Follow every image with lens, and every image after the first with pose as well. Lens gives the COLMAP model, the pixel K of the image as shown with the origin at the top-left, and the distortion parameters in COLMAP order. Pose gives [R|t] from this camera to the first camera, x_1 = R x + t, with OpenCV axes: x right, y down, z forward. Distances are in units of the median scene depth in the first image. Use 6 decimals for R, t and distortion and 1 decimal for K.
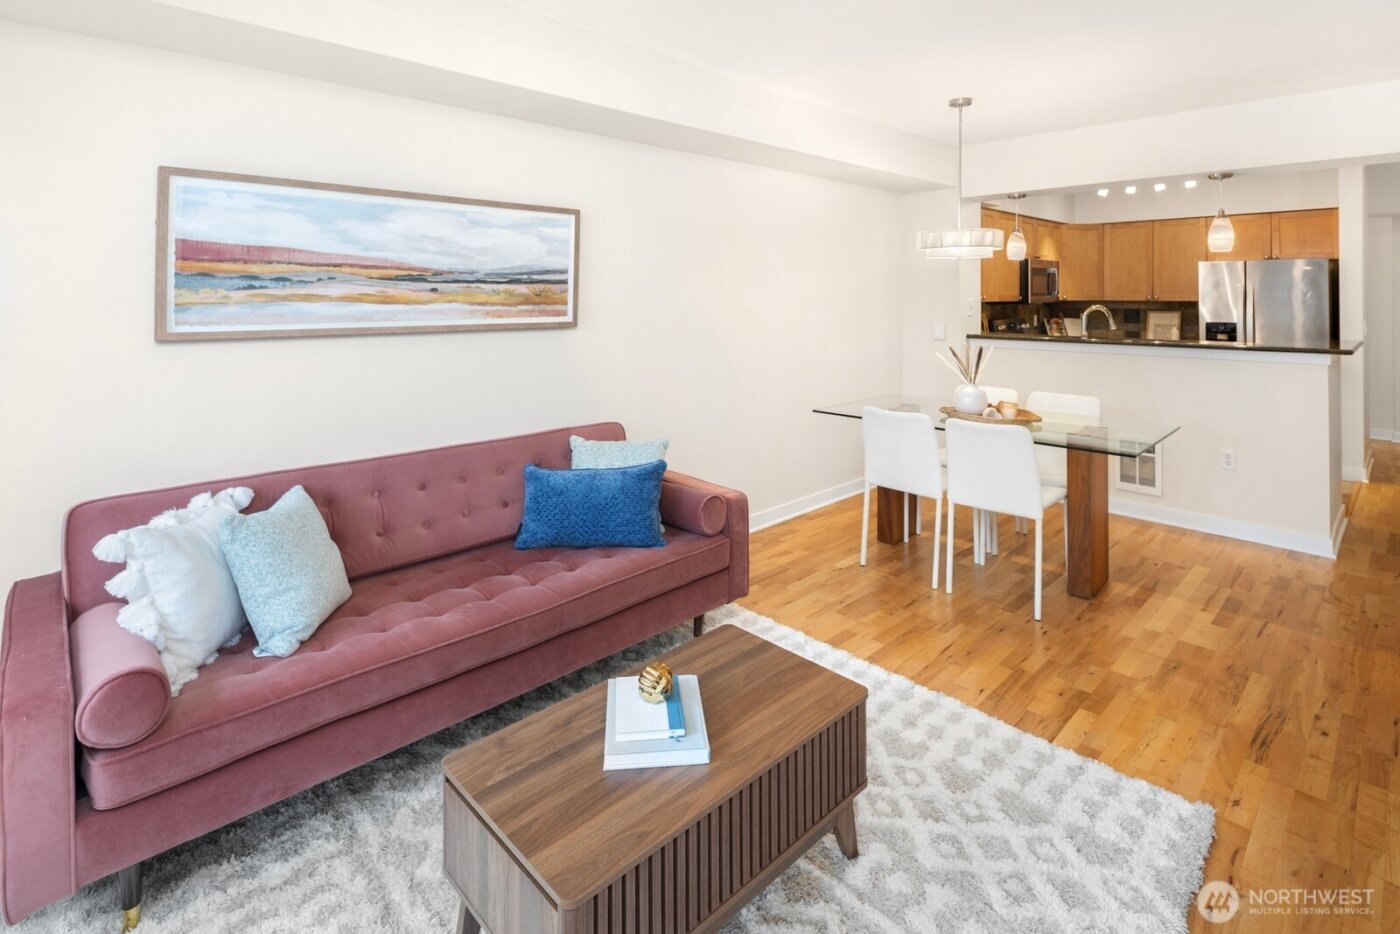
lens RADIAL K [[690.6, 0, 697.5], [0, 690.6, 292.2], [0, 0, 1]] dist [-0.001221, -0.001352]
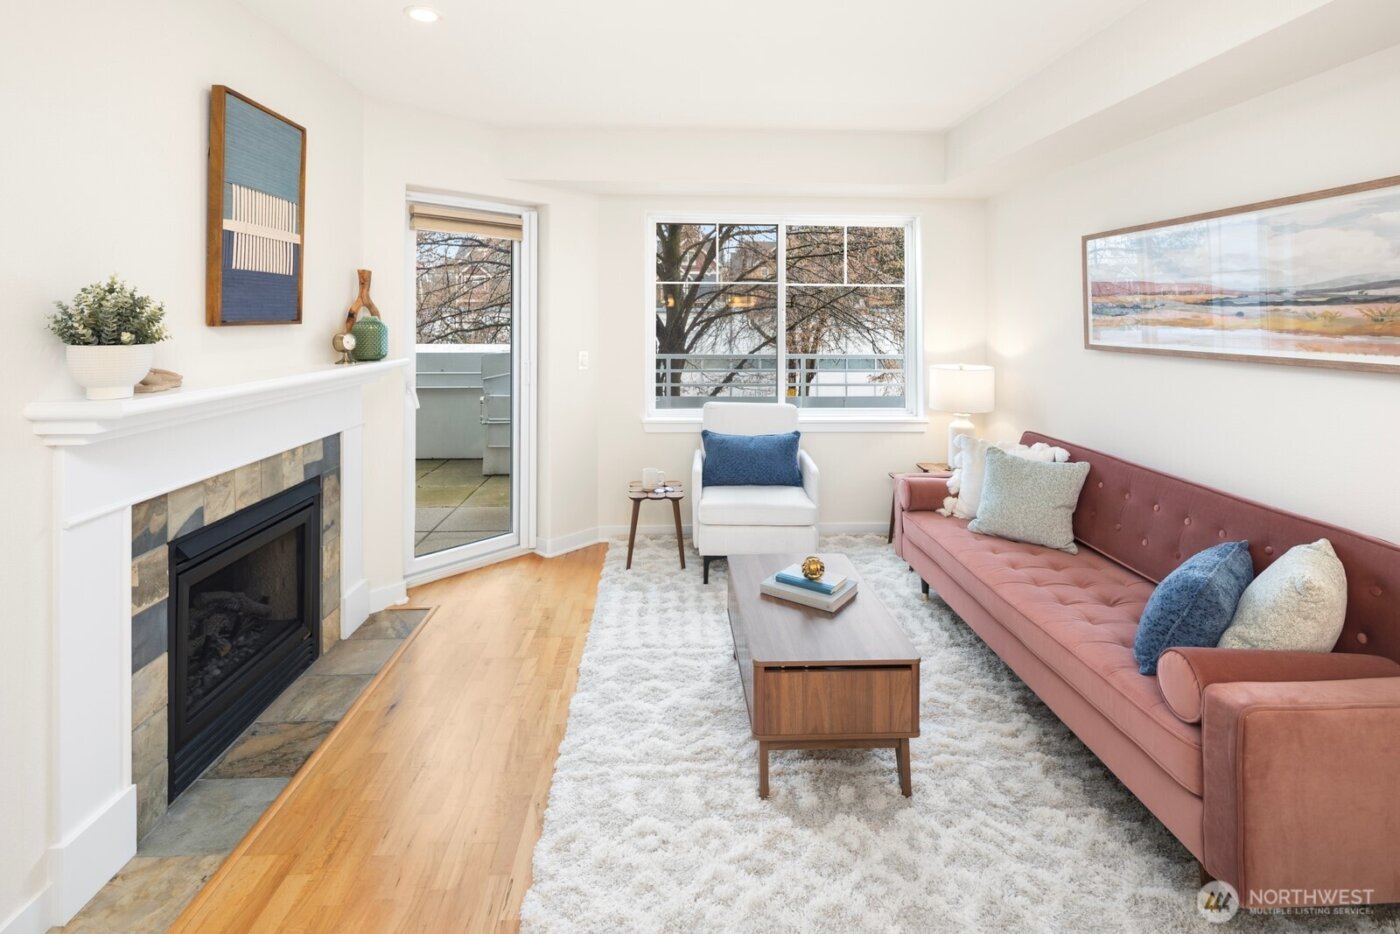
lens RADIAL K [[686.6, 0, 697.7], [0, 686.6, 315.4], [0, 0, 1]] dist [0.000901, -0.000477]
pose [[-0.658510, -0.003539, -0.752564, 0.660545], [0.001356, 0.999982, -0.005889, 0.002228], [0.752571, -0.004898, -0.658493, 0.944974]]
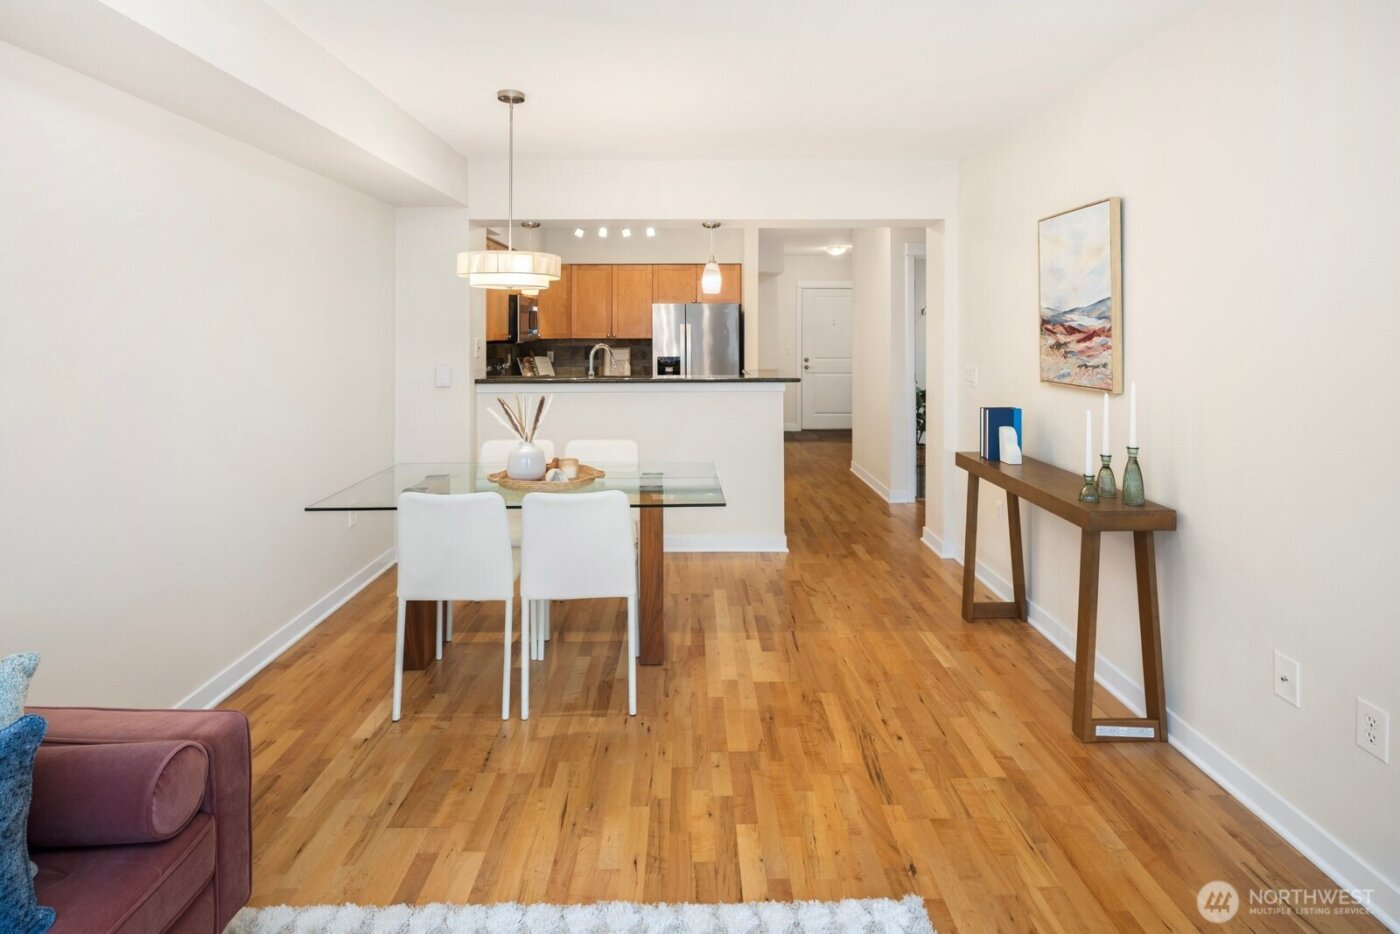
lens RADIAL K [[685.8, 0, 697.8], [0, 685.8, 330.7], [0, 0, 1]] dist [0.002676, -0.000794]
pose [[0.685223, 0.001498, 0.728331, -0.069542], [-0.001881, 0.999998, -0.000286, 0.000130], [-0.728331, -0.001174, 0.685225, 0.353731]]
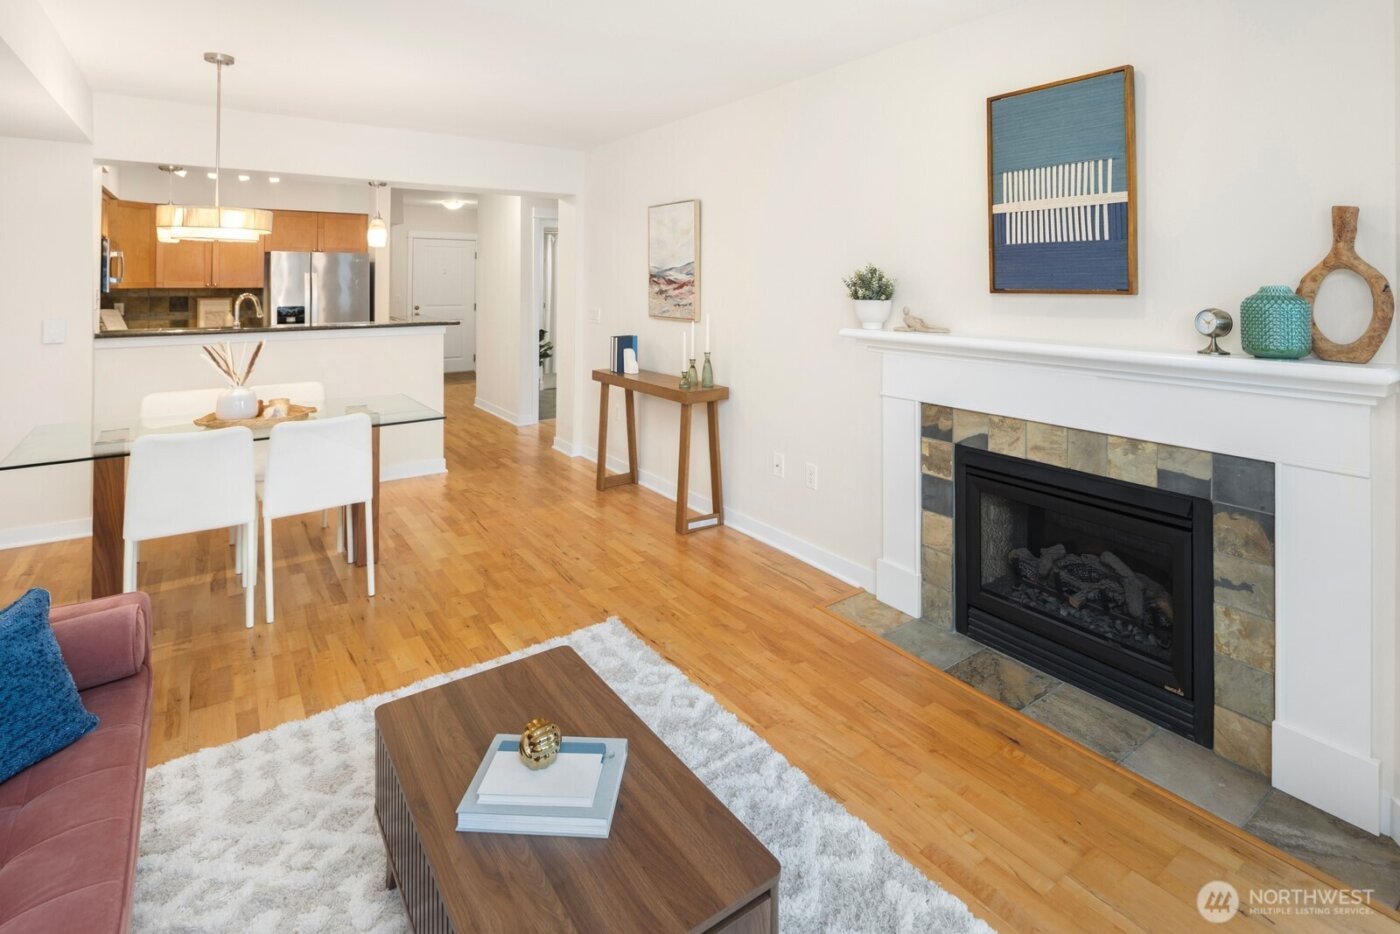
lens RADIAL K [[685.7, 0, 697.3], [0, 685.7, 275.6], [0, 0, 1]] dist [0.000974, -0.000019]
pose [[0.150665, 0.007802, 0.988554, -0.454653], [-0.006000, 0.999958, -0.006978, -0.005292], [-0.988567, -0.004880, 0.150705, 0.351895]]
